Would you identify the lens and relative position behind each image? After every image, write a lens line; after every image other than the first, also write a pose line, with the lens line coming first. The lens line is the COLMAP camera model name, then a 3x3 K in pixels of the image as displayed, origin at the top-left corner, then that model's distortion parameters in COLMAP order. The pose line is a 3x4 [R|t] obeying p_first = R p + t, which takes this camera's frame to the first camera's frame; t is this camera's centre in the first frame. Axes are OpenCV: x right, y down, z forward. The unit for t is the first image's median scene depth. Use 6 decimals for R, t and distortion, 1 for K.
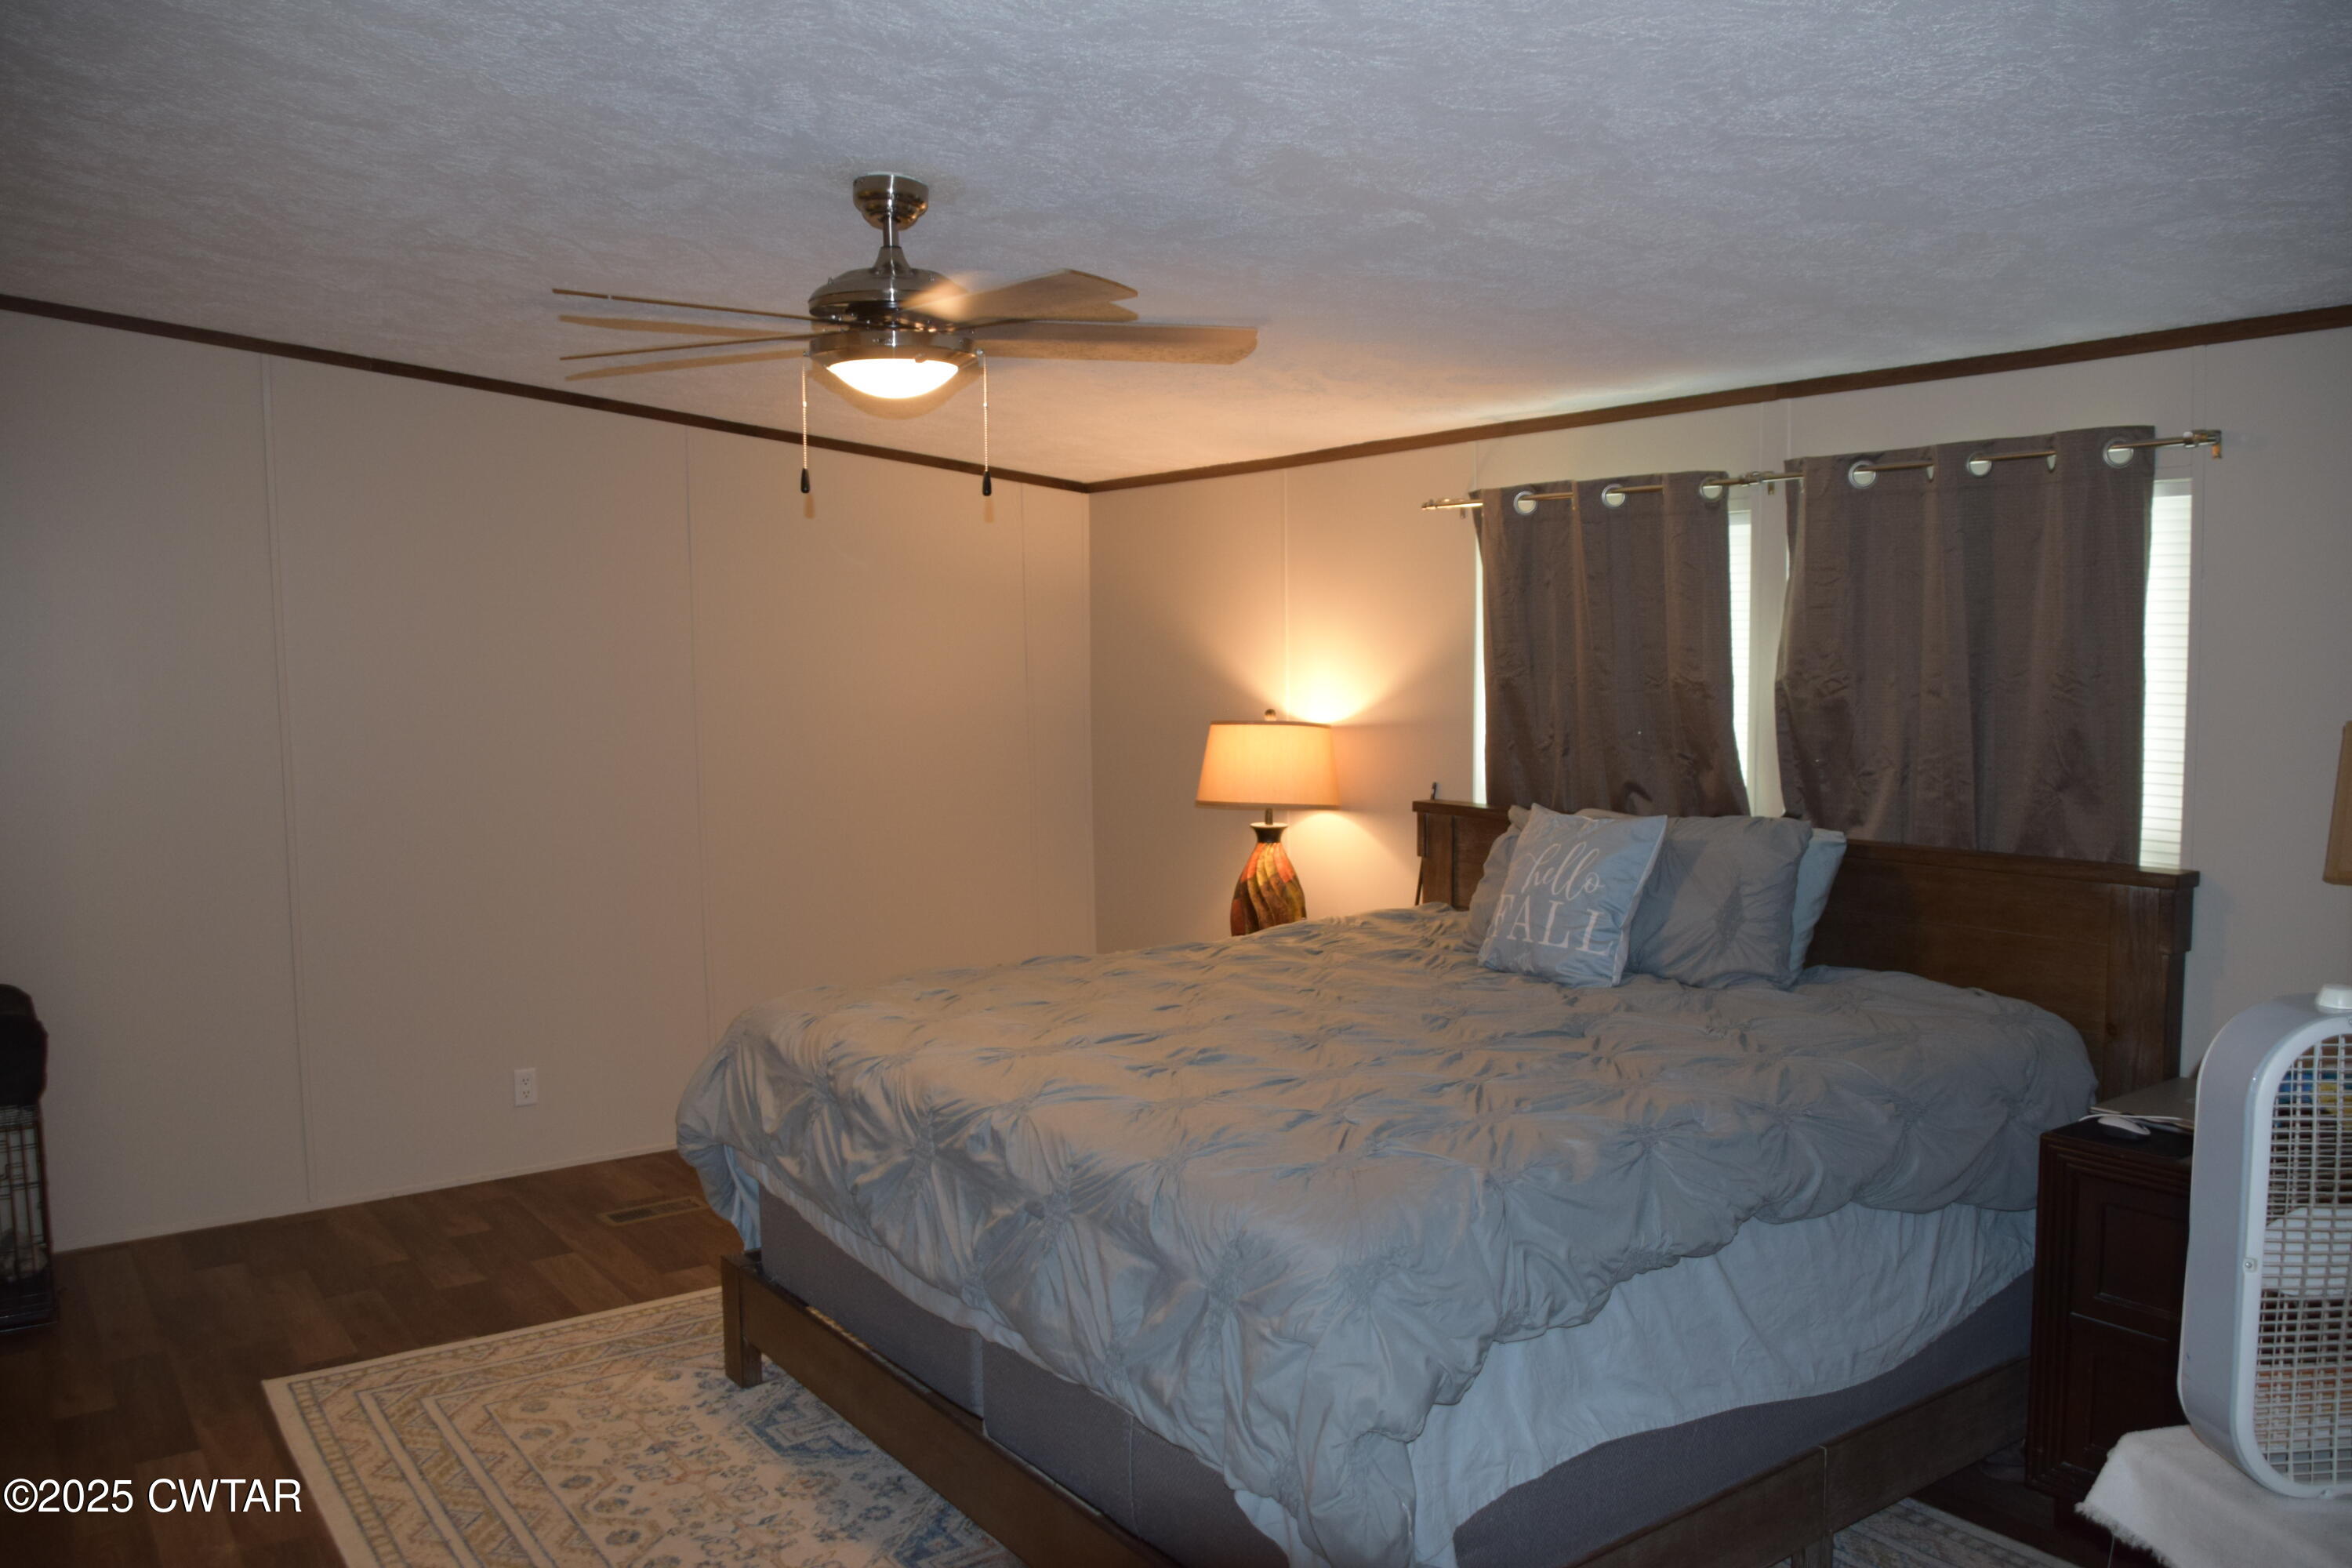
lens RADIAL K [[1740.4, 0, 1170.2], [0, 1740.4, 777.0], [0, 0, 1]] dist [-0.032735, -0.015527]
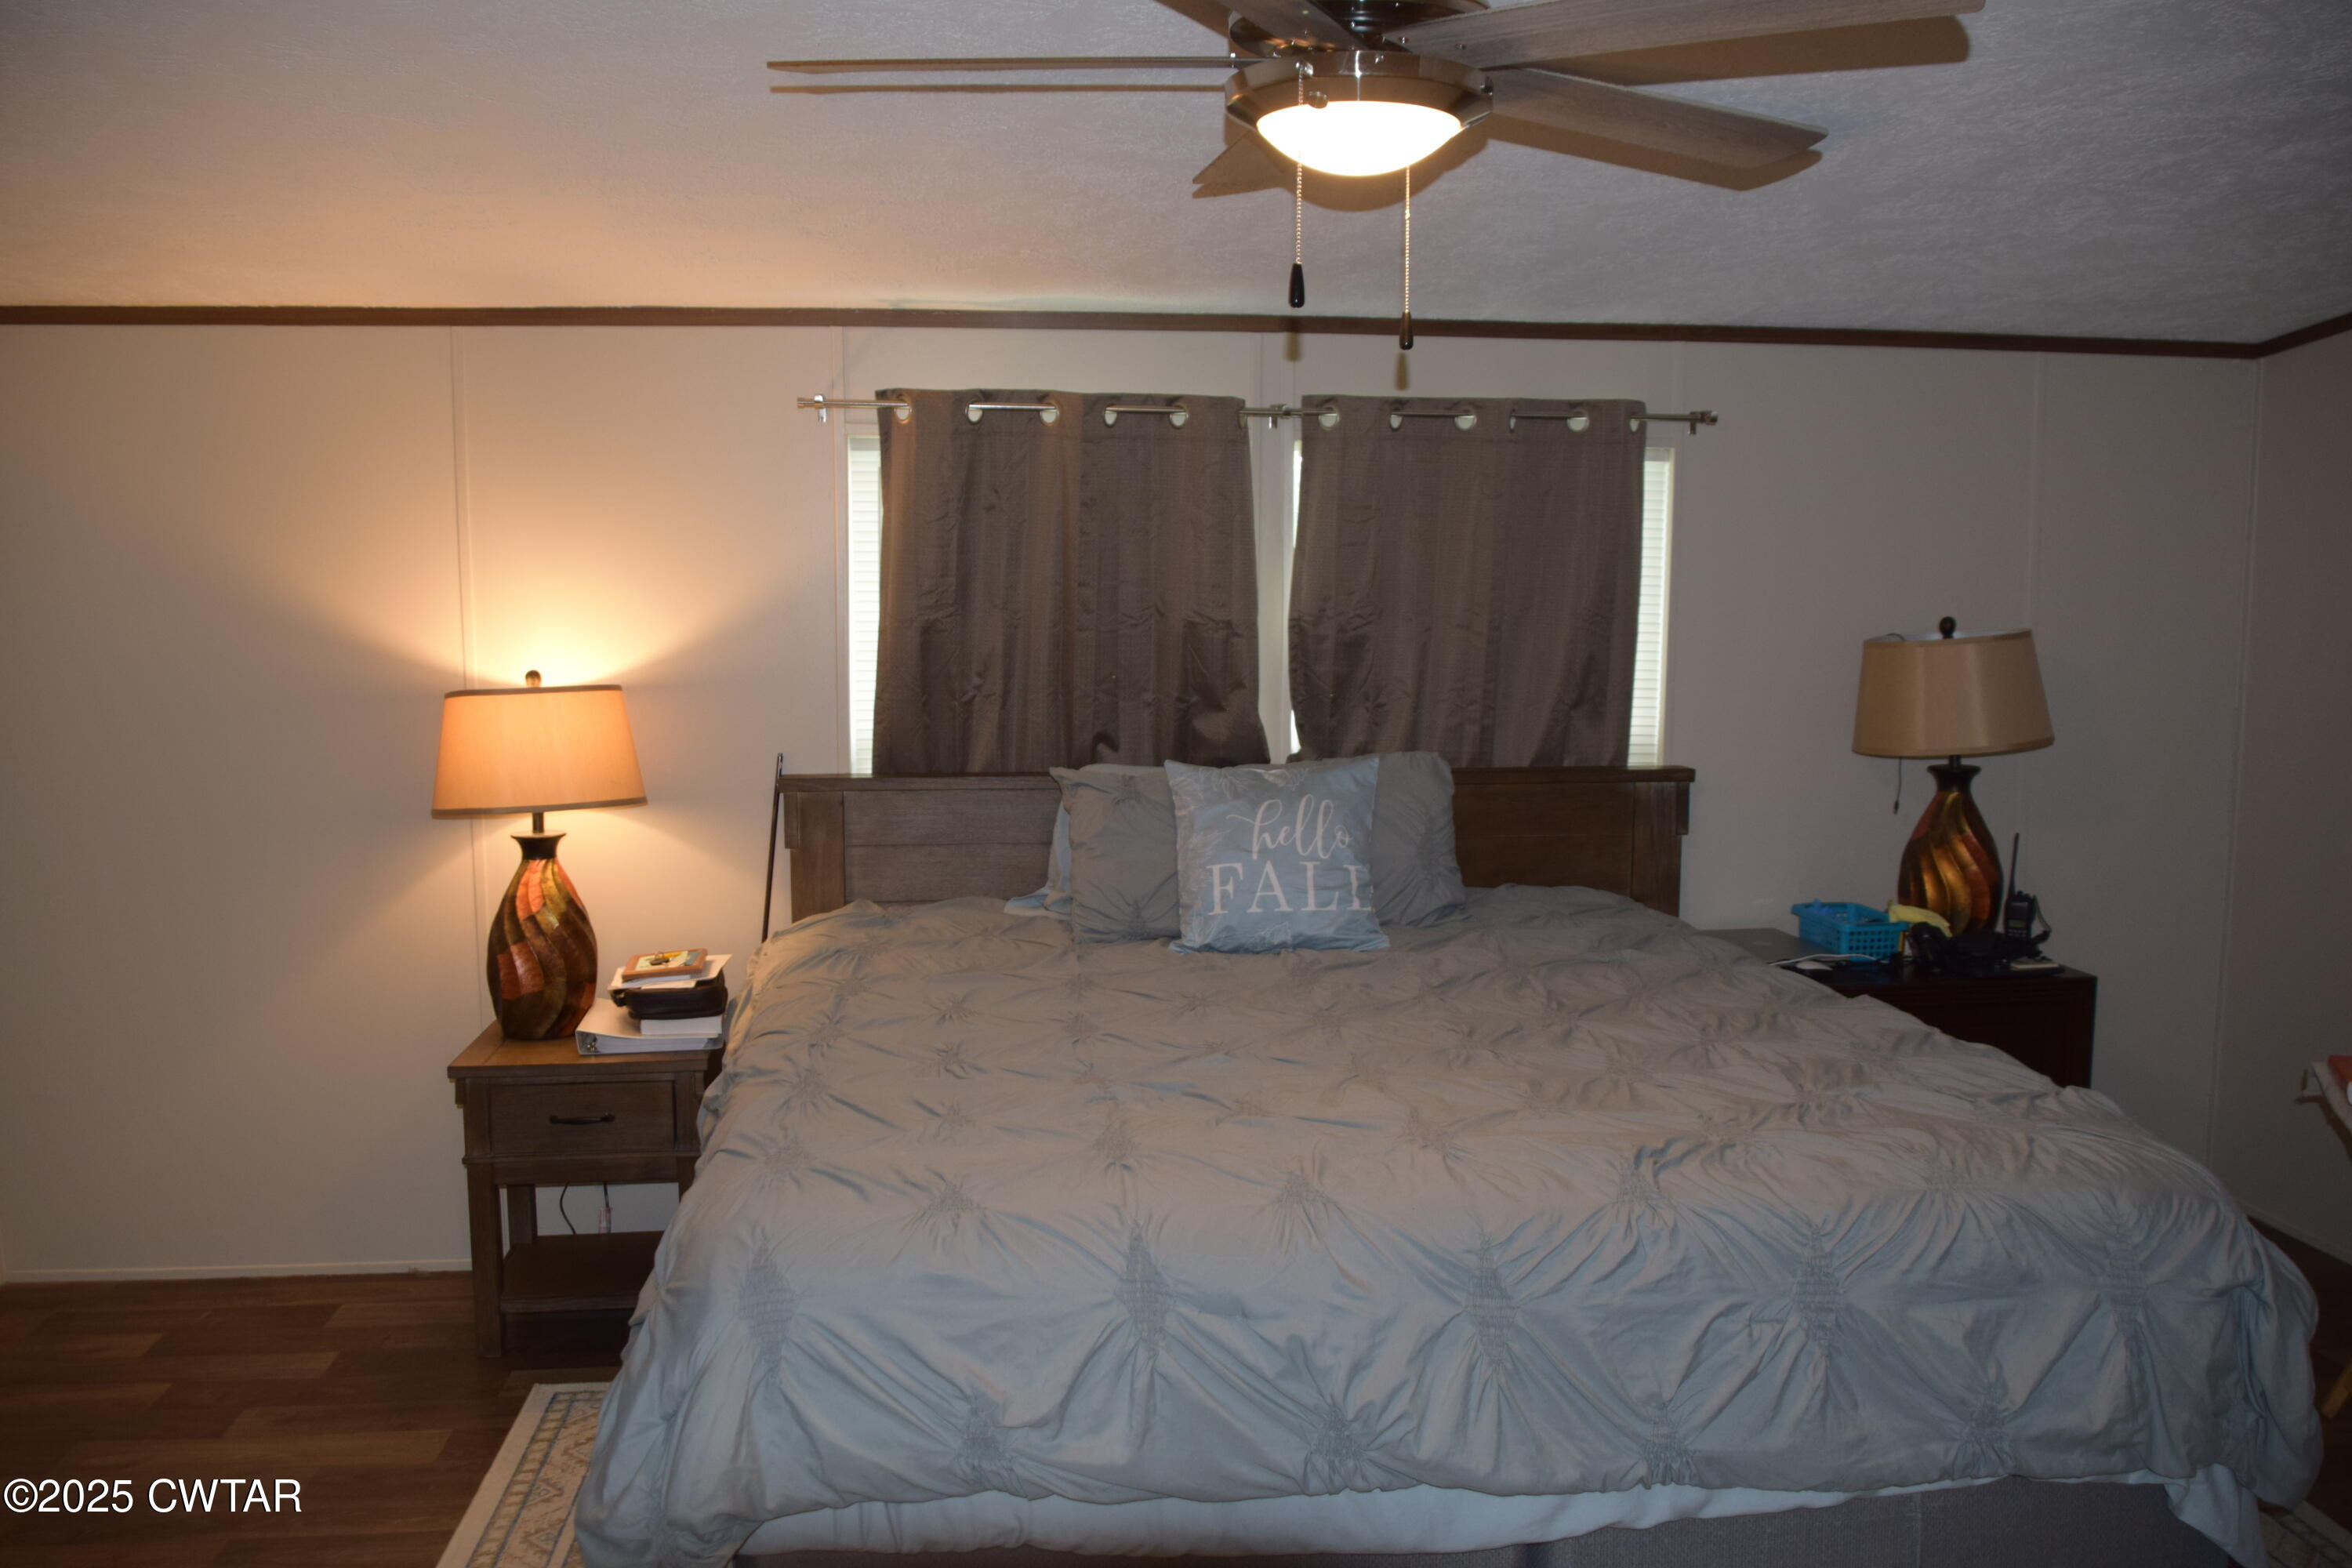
lens RADIAL K [[1740.4, 0, 1139.1], [0, 1740.4, 738.8], [0, 0, 1]] dist [-0.032735, -0.015527]
pose [[0.502716, -0.062598, 0.862182, -0.671416], [0.060798, 0.997465, 0.036971, -0.034425], [-0.862311, 0.033834, 0.505247, 0.693869]]
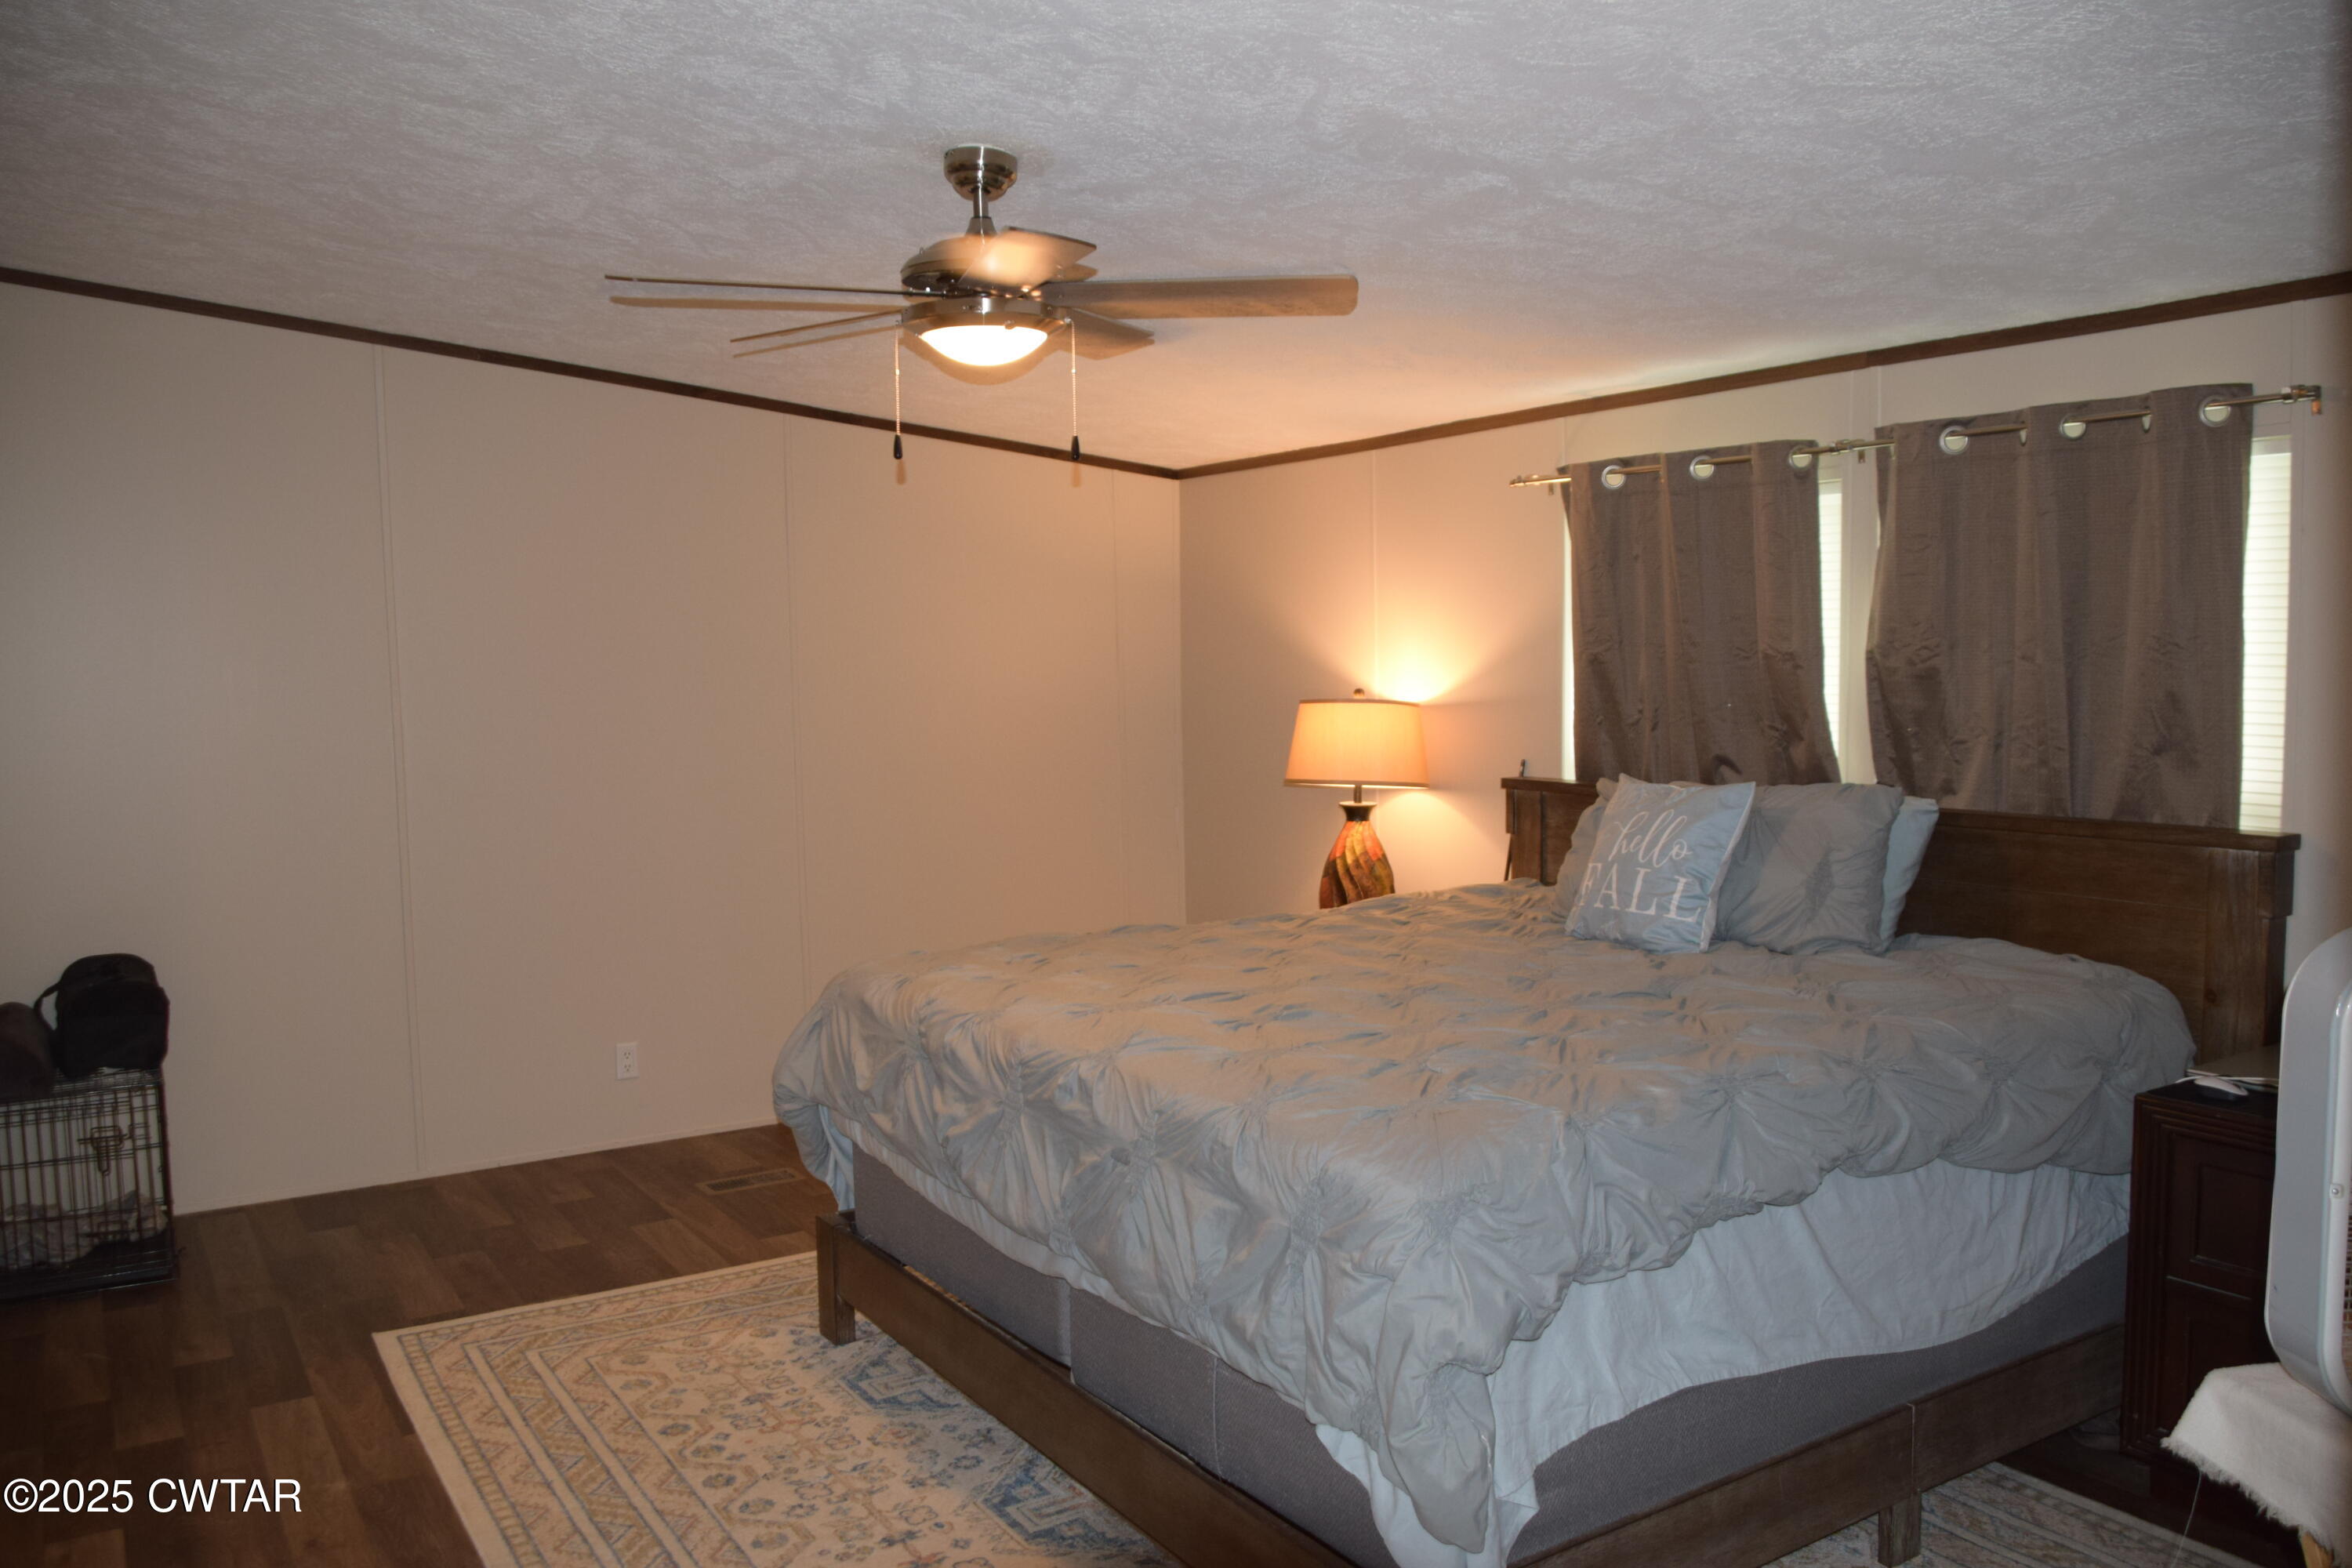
lens RADIAL K [[1740.4, 0, 1183.6], [0, 1740.4, 776.1], [0, 0, 1]] dist [-0.032735, -0.015527]
pose [[0.998925, -0.000252, -0.046358, 0.004715], [0.000060, 0.999991, -0.004154, 0.025313], [0.046359, 0.004147, 0.998916, -0.011235]]
